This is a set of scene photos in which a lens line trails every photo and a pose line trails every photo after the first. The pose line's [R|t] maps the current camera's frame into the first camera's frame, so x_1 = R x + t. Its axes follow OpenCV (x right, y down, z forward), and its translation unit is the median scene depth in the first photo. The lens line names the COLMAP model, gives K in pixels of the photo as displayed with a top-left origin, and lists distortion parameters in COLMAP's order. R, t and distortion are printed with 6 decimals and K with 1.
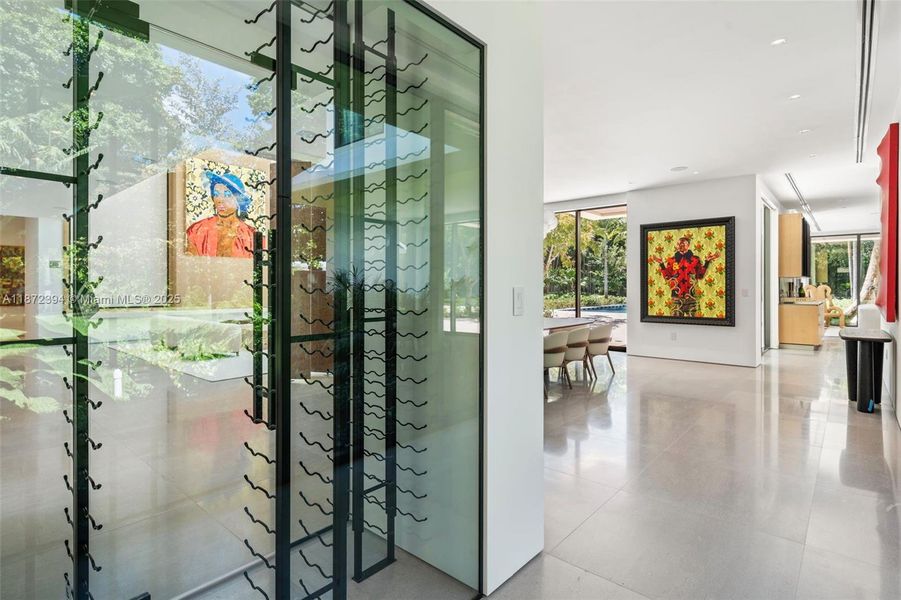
lens RADIAL K [[464.9, 0, 449.8], [0, 464.9, 293.5], [0, 0, 1]] dist [0.008689, 0.000497]
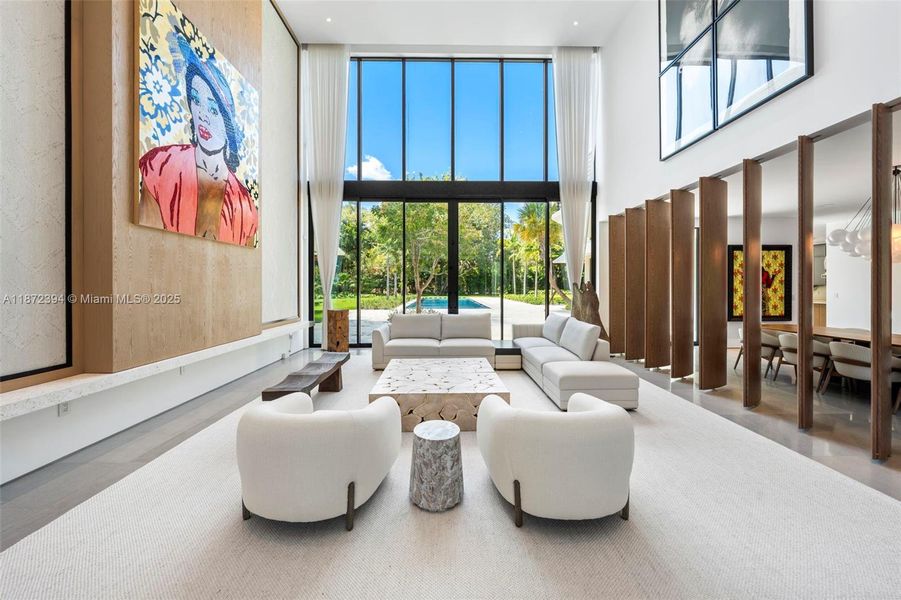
lens RADIAL K [[330.3, 0, 452.2], [0, 330.3, 288.3], [0, 0, 1]] dist [-0.001007, -0.000375]
pose [[0.736587, -0.006848, 0.676309, -0.789650], [0.010893, 0.999939, -0.001739, -0.037374], [-0.676255, 0.008648, 0.736616, 0.883054]]
